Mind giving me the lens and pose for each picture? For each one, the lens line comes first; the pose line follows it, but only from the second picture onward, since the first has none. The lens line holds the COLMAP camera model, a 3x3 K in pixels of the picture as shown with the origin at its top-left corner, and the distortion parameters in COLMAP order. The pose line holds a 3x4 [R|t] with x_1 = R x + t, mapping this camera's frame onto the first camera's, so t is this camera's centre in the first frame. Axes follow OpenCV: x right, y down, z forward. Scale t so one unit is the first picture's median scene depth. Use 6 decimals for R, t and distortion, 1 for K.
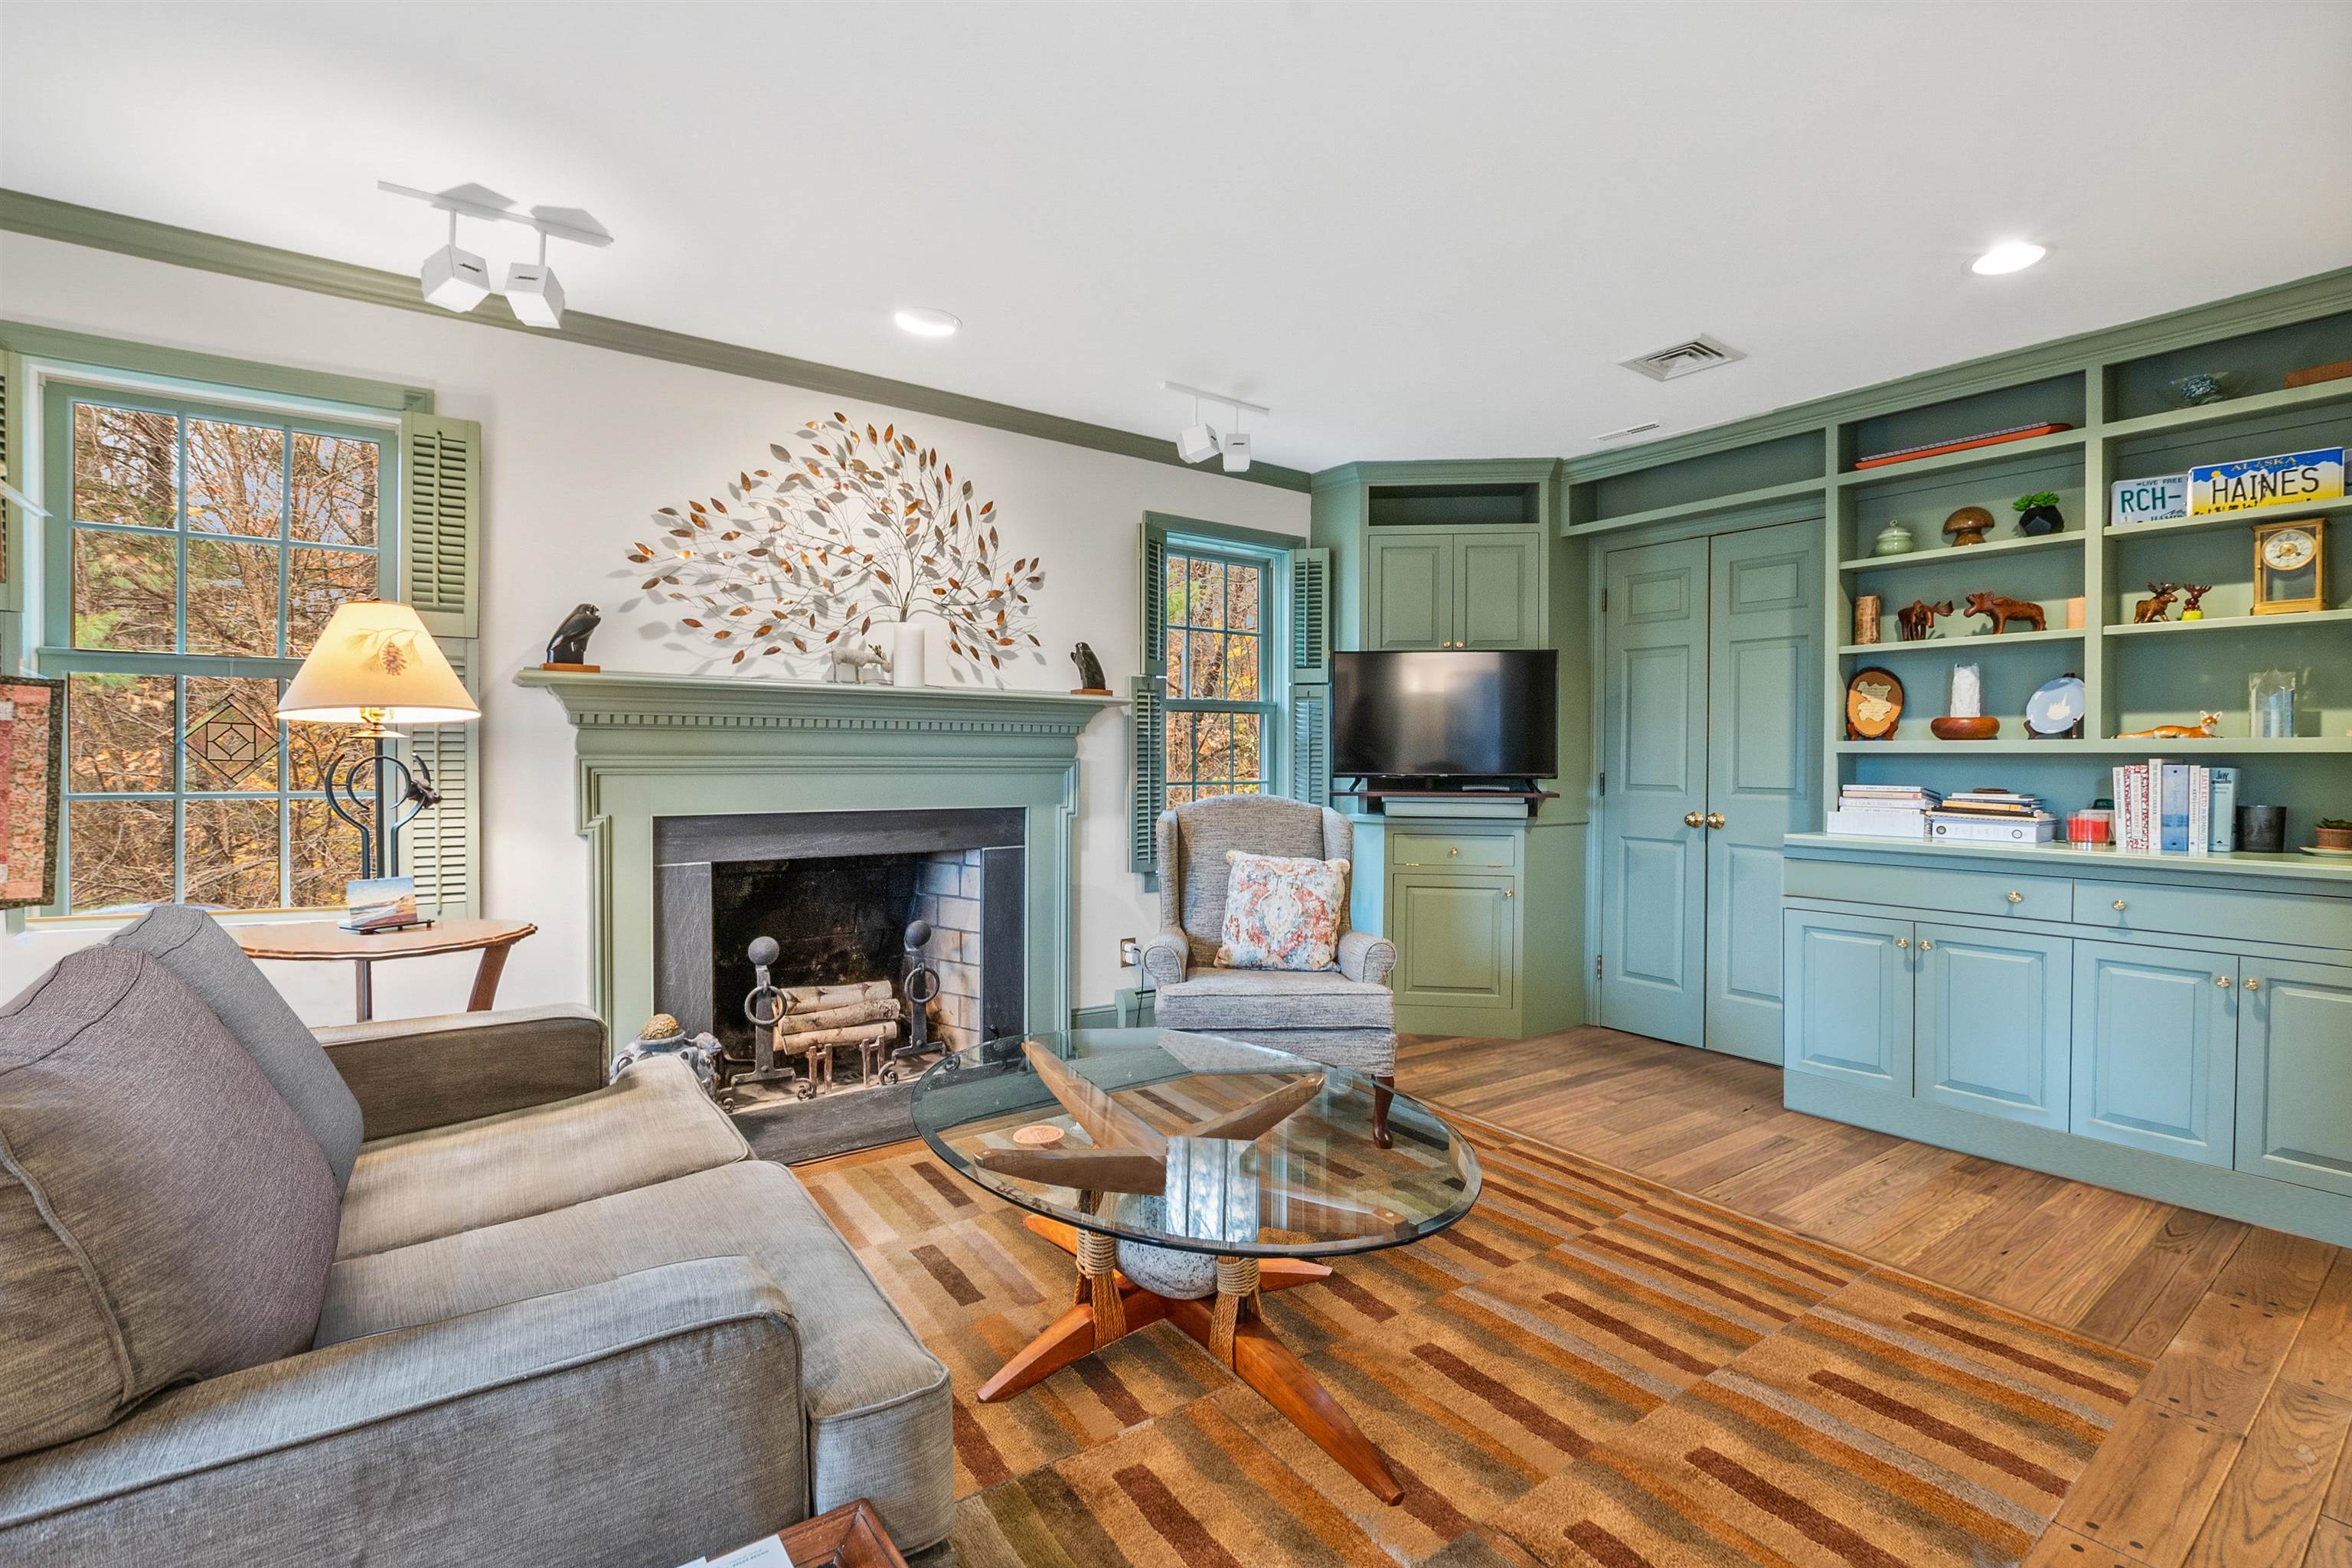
lens RADIAL K [[1058.6, 0, 1184.0], [0, 1058.6, 772.3], [0, 0, 1]] dist [-0.028074, 0.004182]
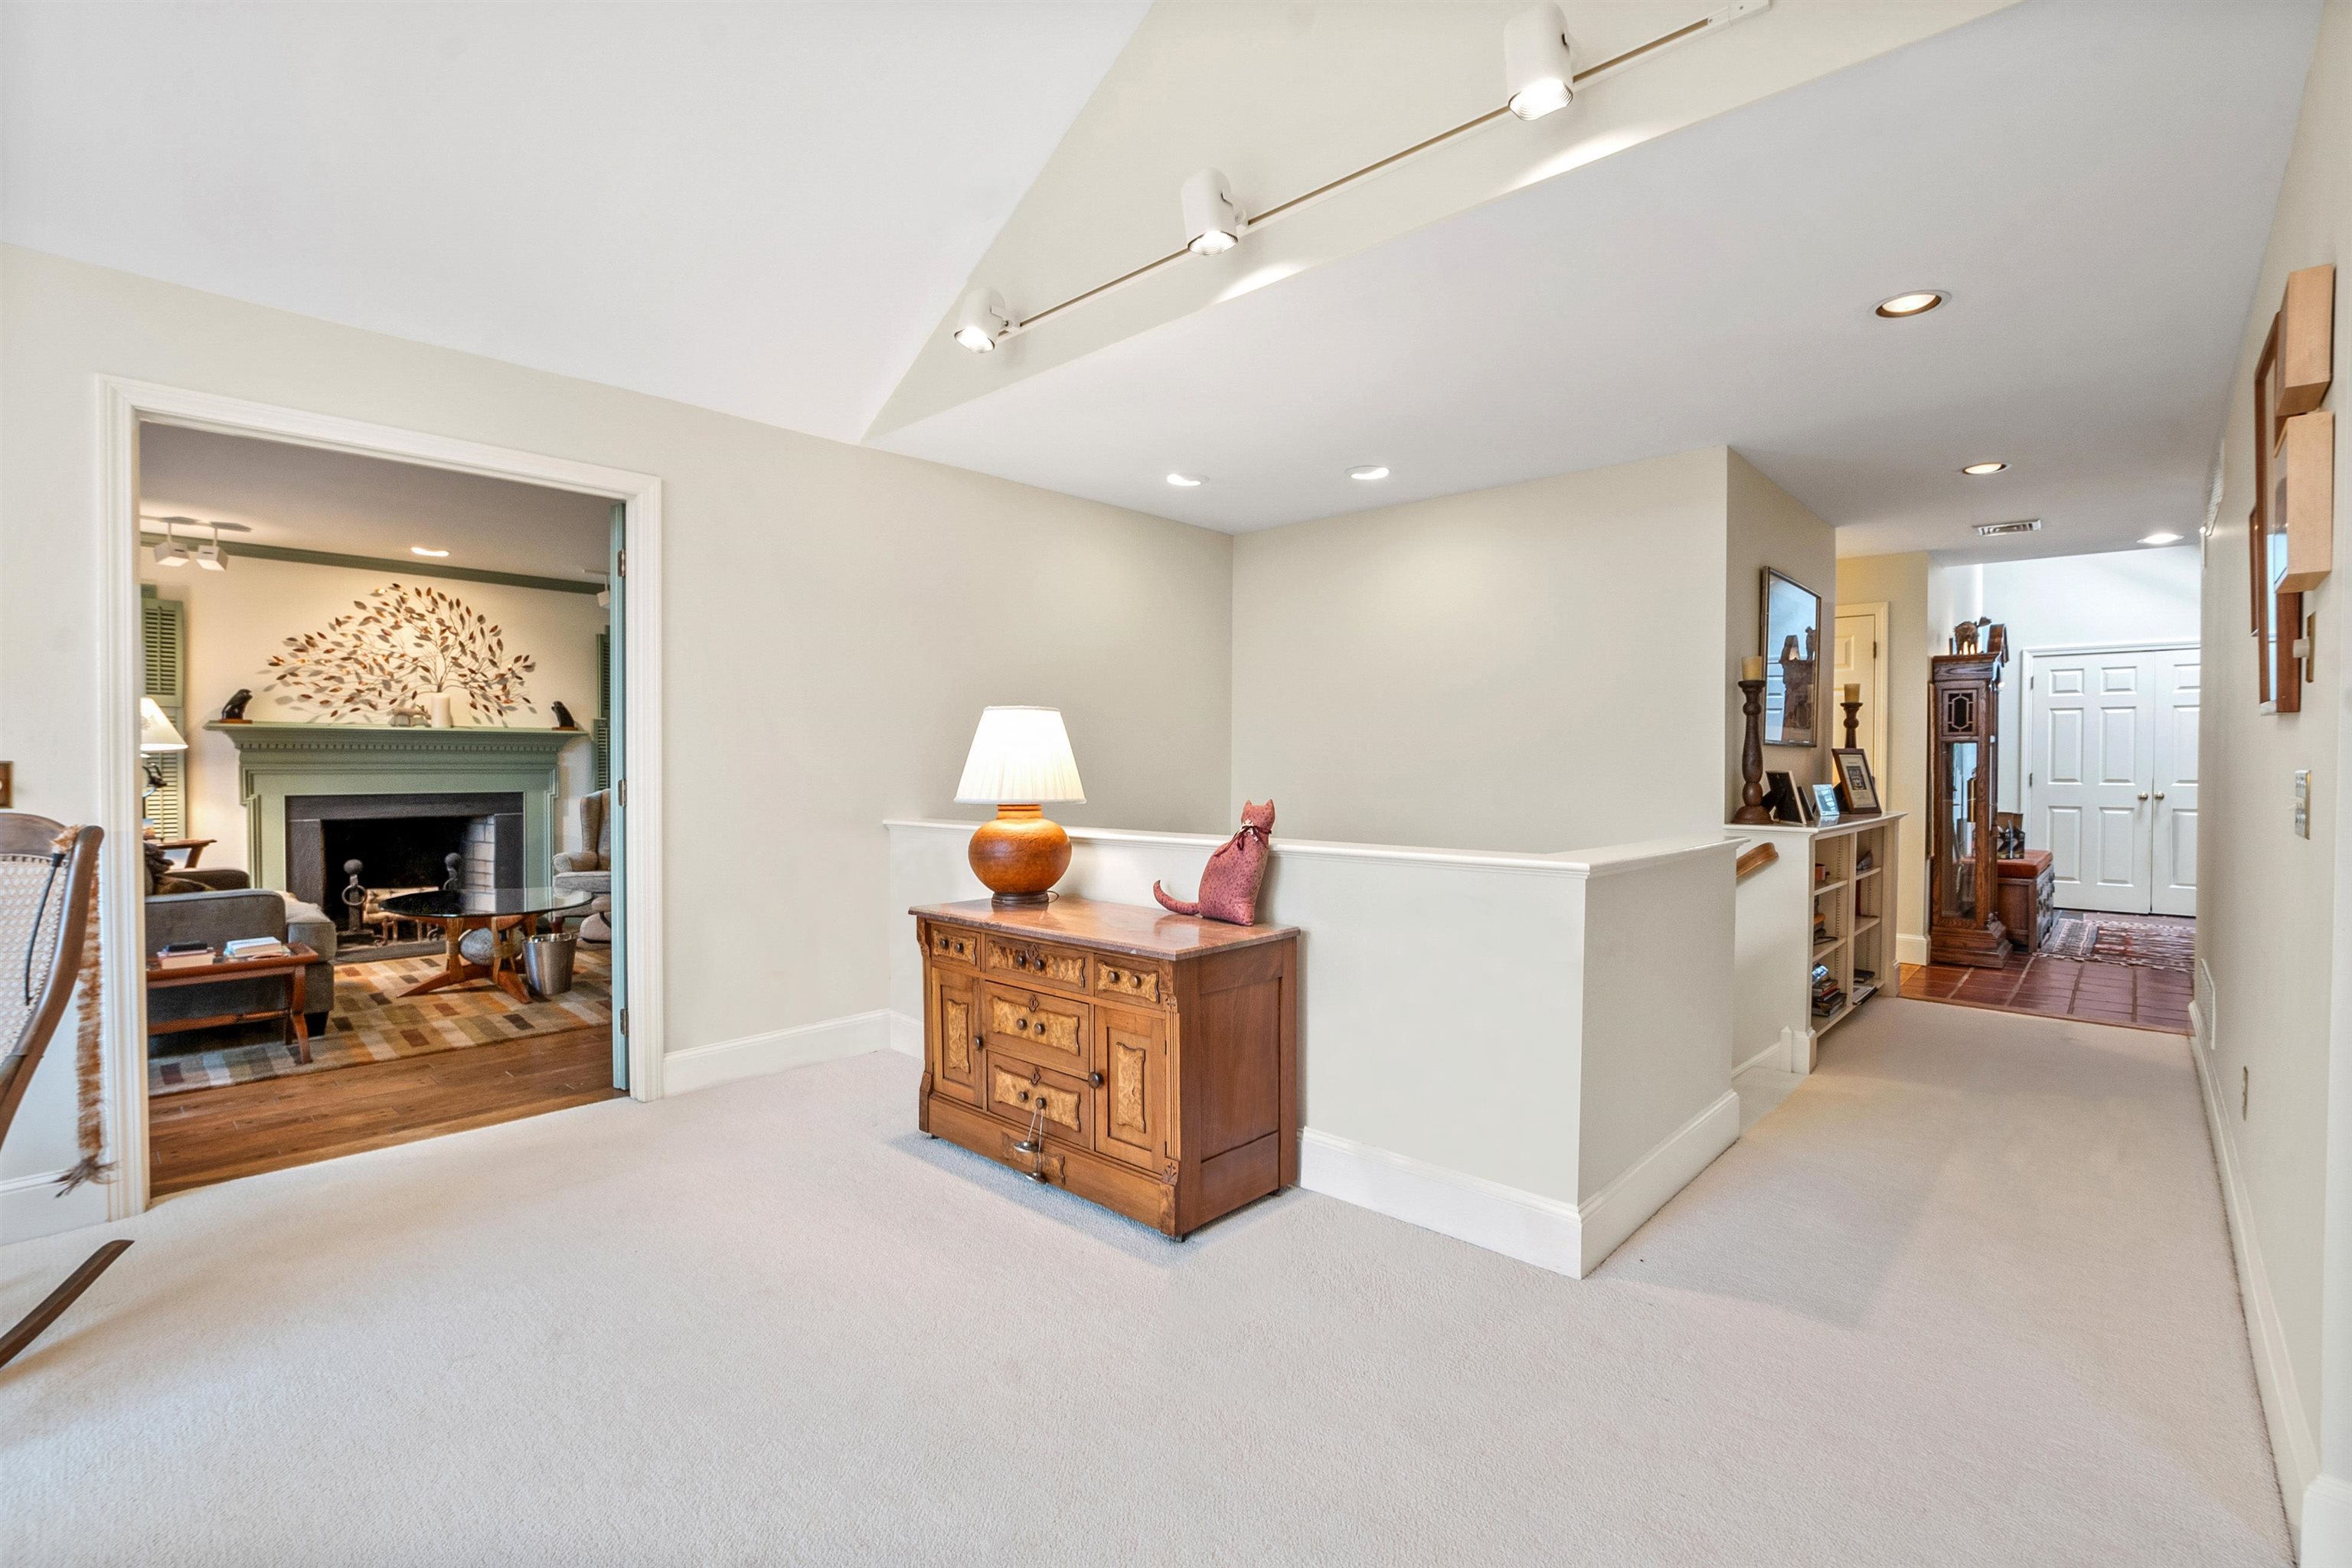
lens RADIAL K [[1058.6, 0, 1178.1], [0, 1058.6, 786.9], [0, 0, 1]] dist [-0.028074, 0.004182]
pose [[0.981715, -0.003916, 0.190315, 0.687016], [0.001987, 0.999945, 0.010328, 0.008291], [-0.190345, -0.009761, 0.981669, -1.099203]]
